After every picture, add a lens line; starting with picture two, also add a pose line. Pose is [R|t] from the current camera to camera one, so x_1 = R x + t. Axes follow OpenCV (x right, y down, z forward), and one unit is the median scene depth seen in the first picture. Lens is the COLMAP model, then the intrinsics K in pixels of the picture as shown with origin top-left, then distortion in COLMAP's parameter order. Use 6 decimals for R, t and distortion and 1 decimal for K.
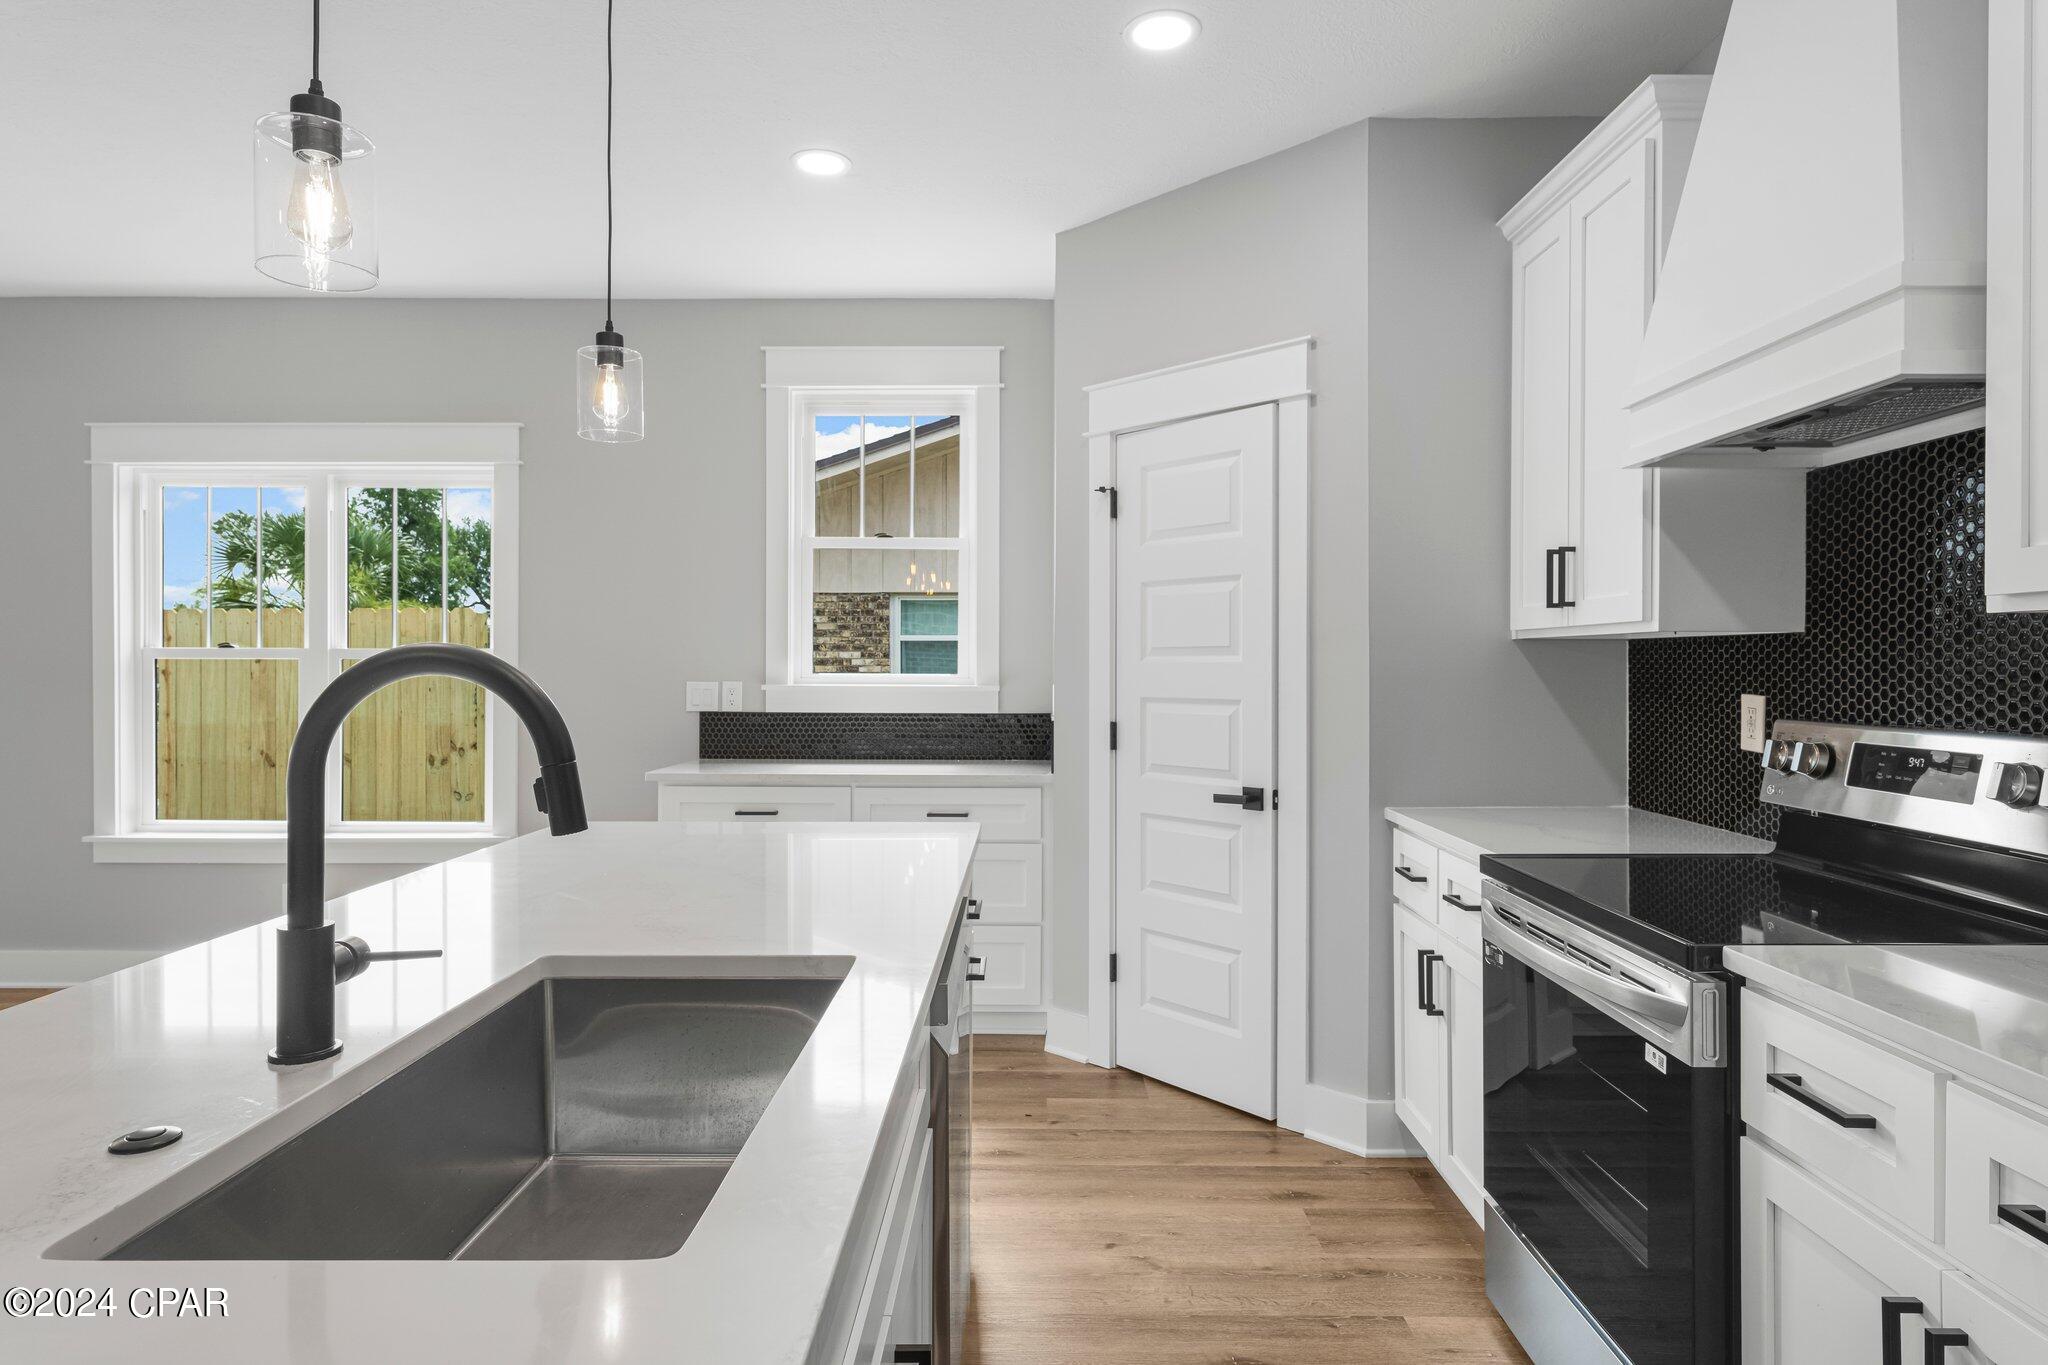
lens RADIAL K [[1148.8, 0, 1026.3], [0, 1148.8, 667.4], [0, 0, 1]] dist [0.001867, -0.000606]
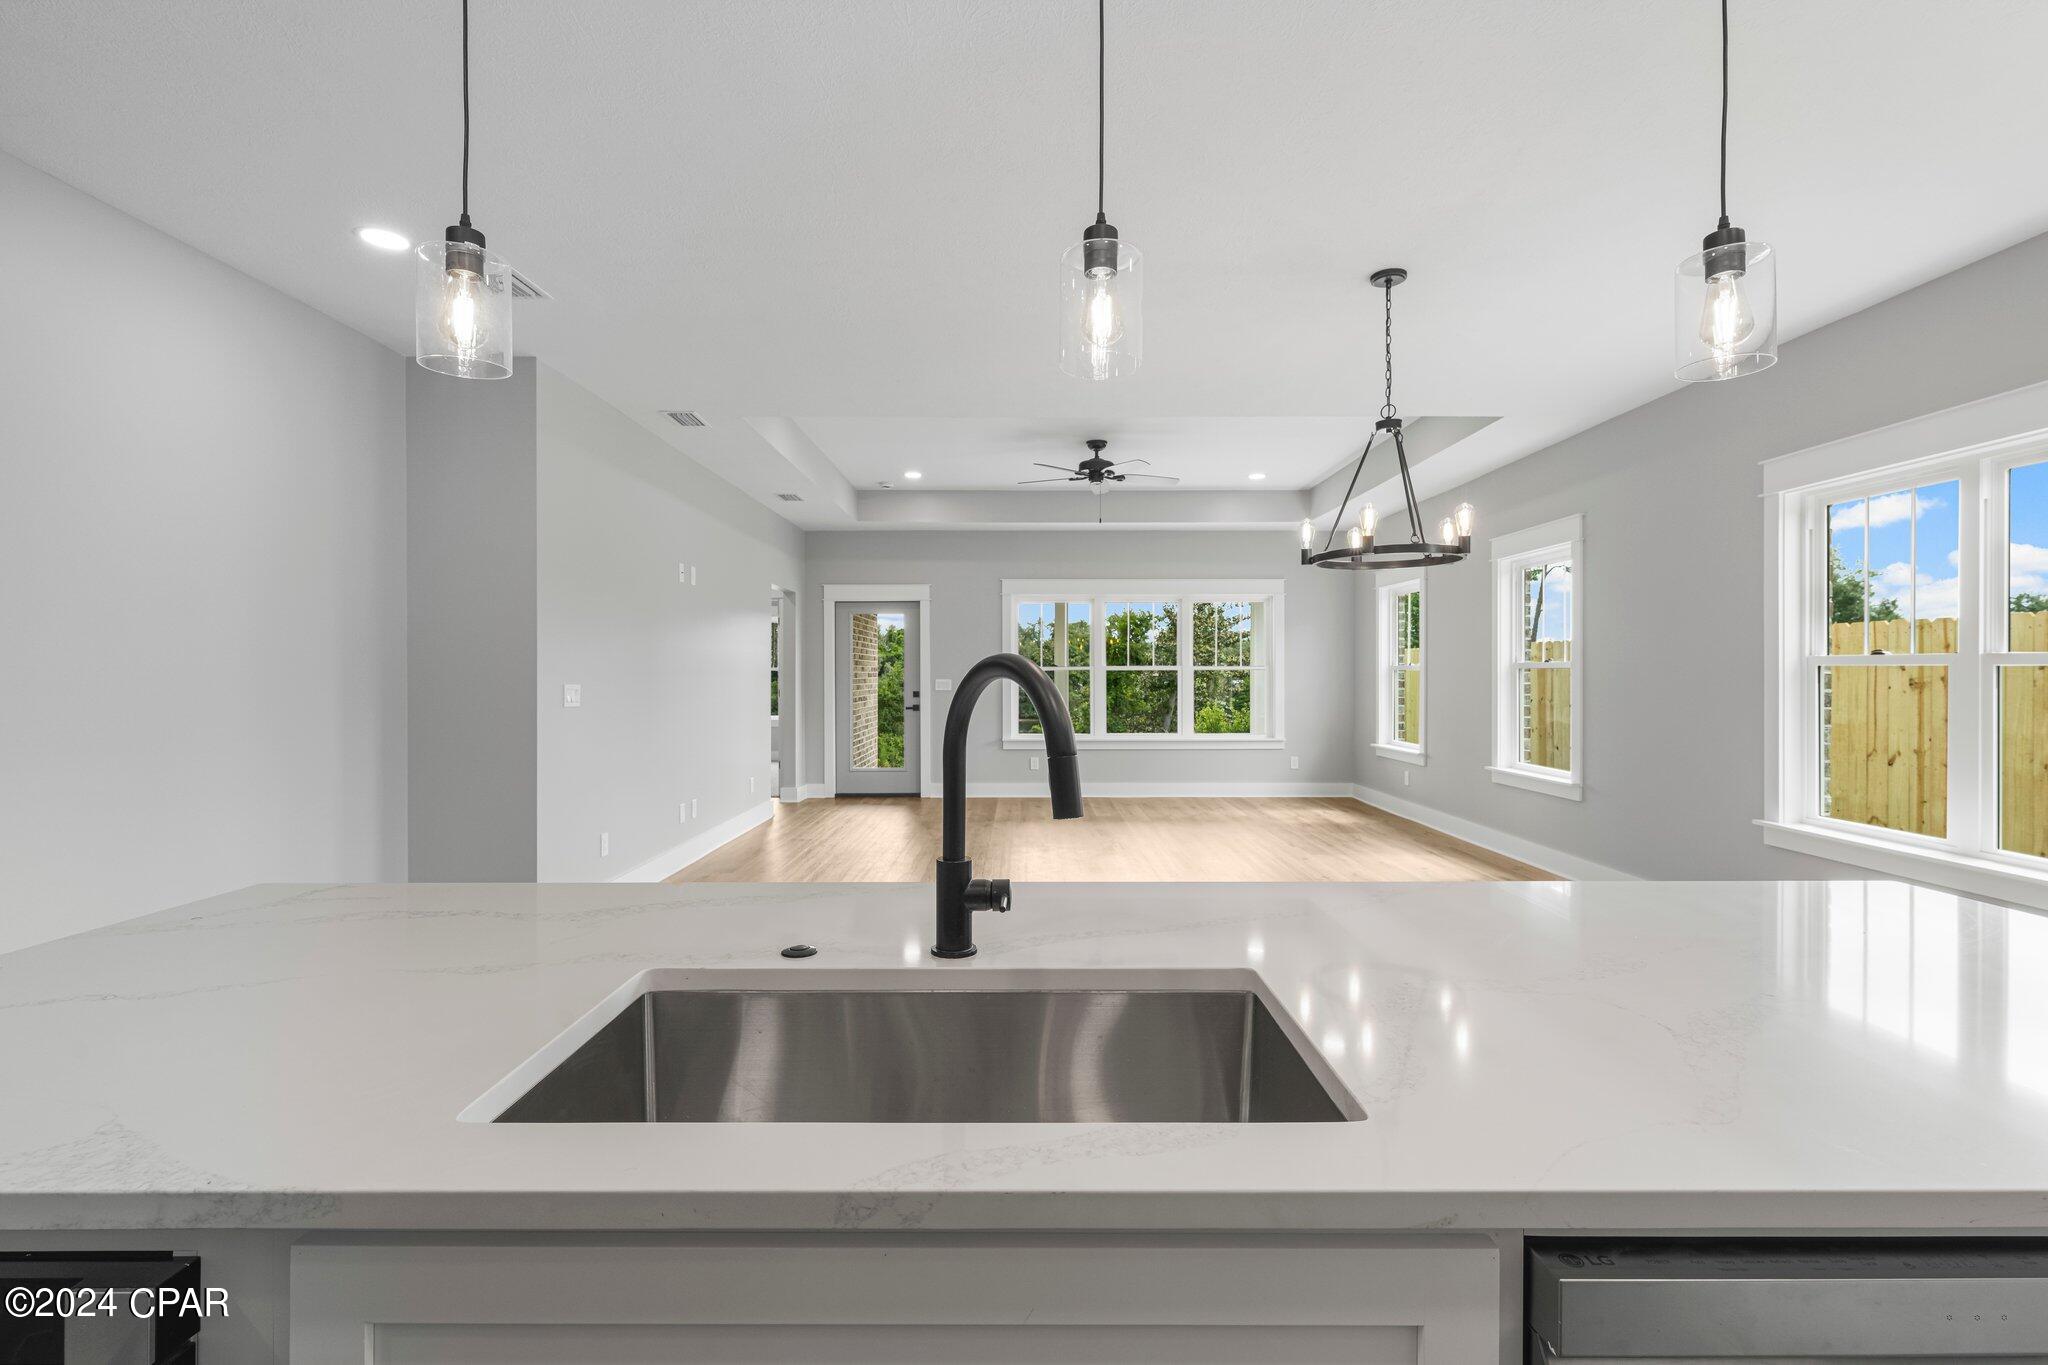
lens RADIAL K [[939.7, 0, 1026.8], [0, 939.7, 676.8], [0, 0, 1]] dist [0.000100, -0.000225]
pose [[0.006390, 0.005346, -0.999965, 0.144670], [-0.002531, 0.999983, 0.005330, -0.000144], [0.999976, 0.002497, 0.006403, 0.305683]]
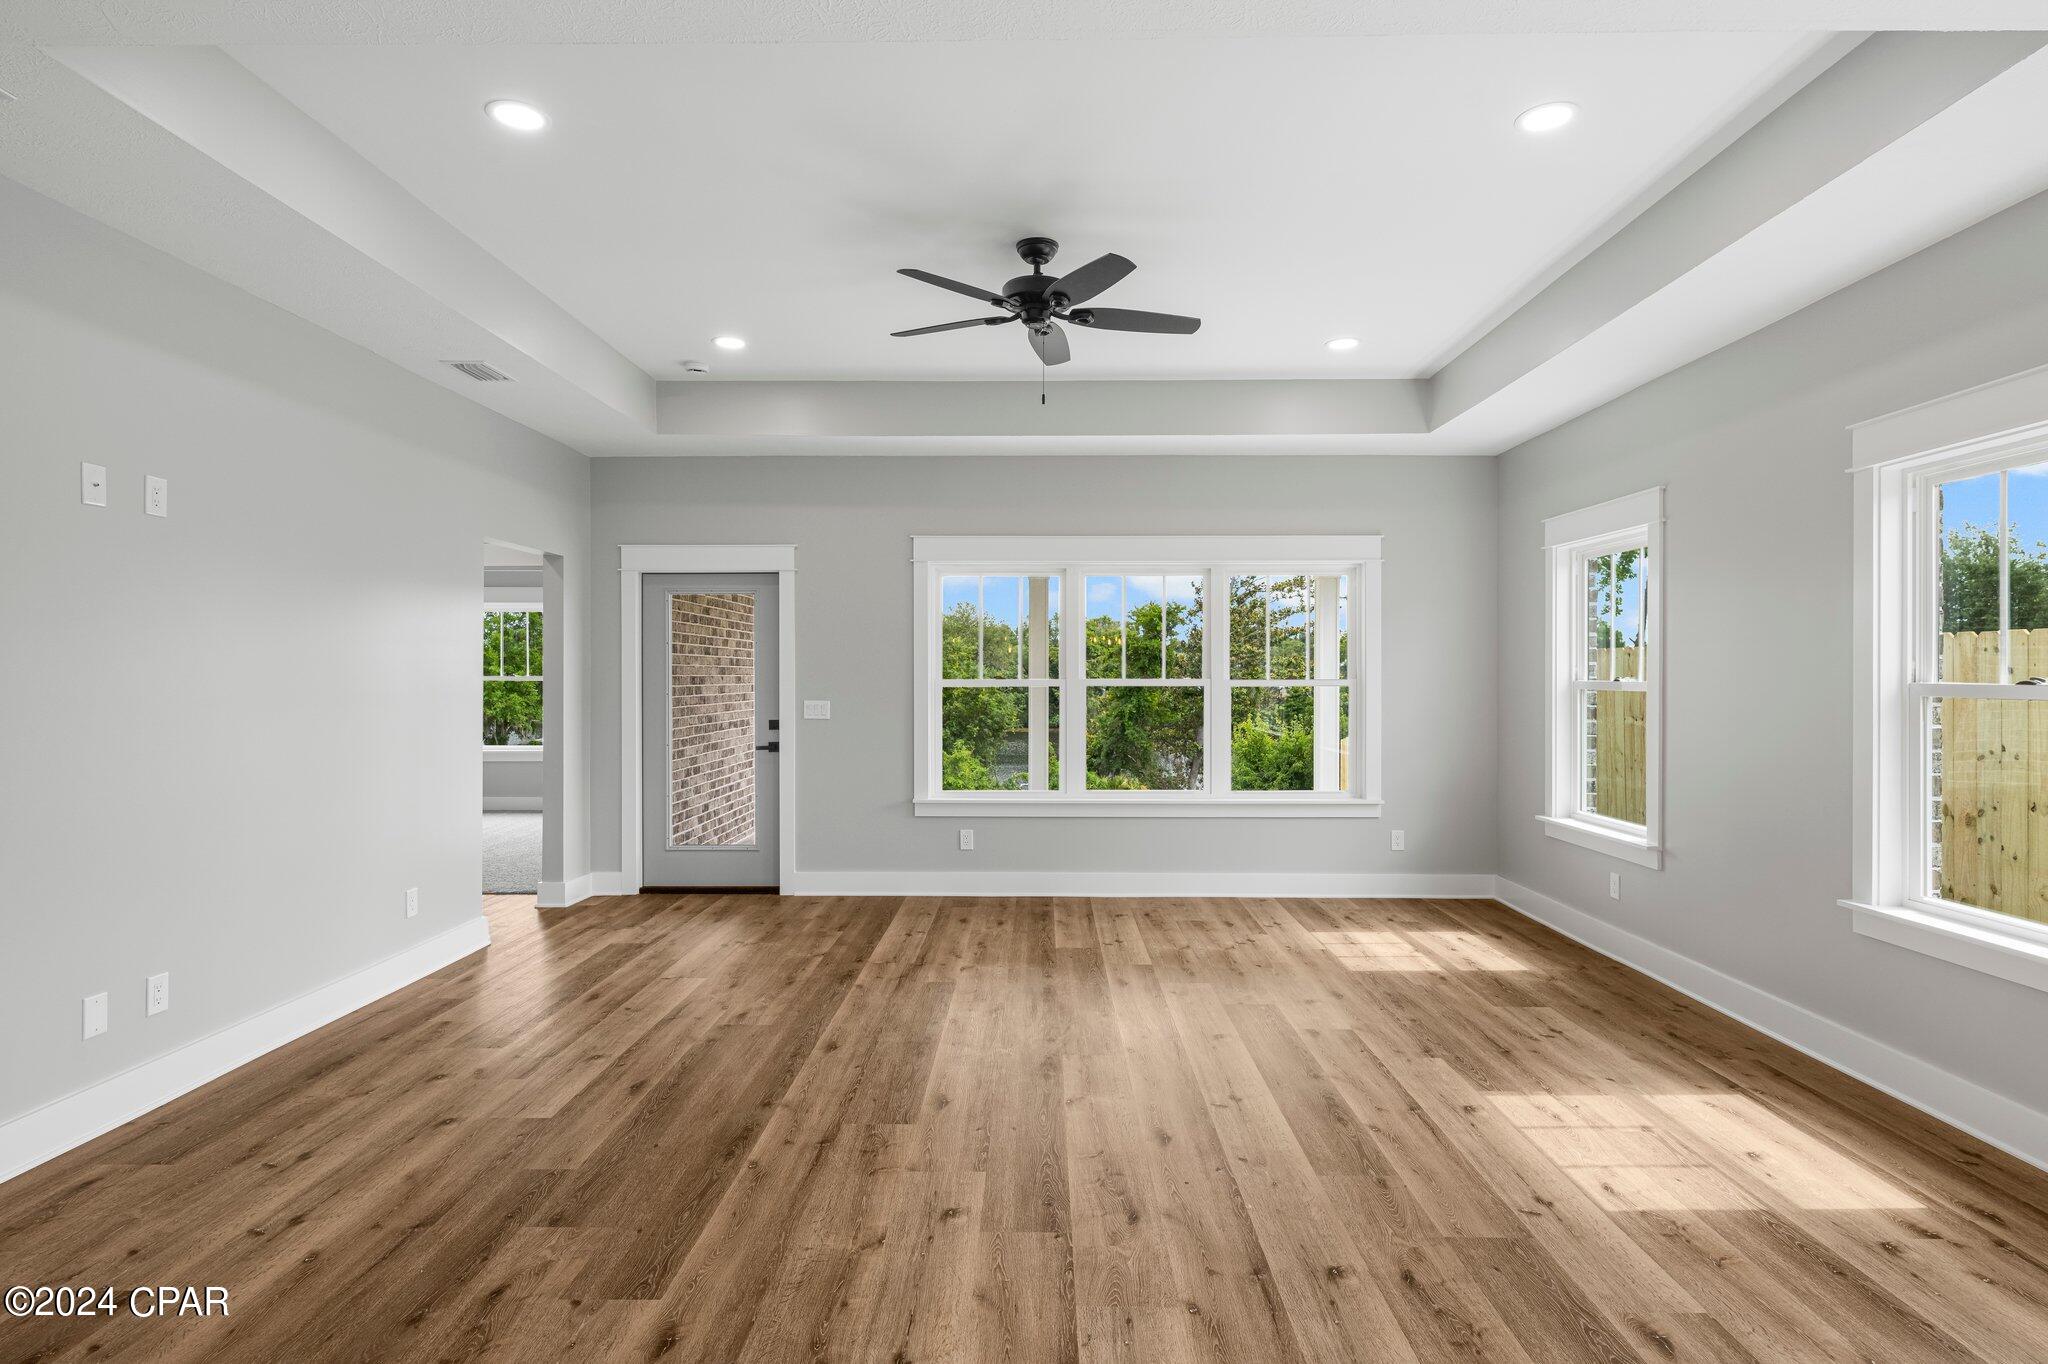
lens RADIAL K [[1056.8, 0, 1029.6], [0, 1056.8, 675.3], [0, 0, 1]] dist [0.004672, -0.000519]
pose [[-0.007570, 0.001894, -0.999970, -0.654892], [-0.004077, 0.999990, 0.001924, -0.025363], [0.999963, 0.004092, -0.007563, 0.456949]]
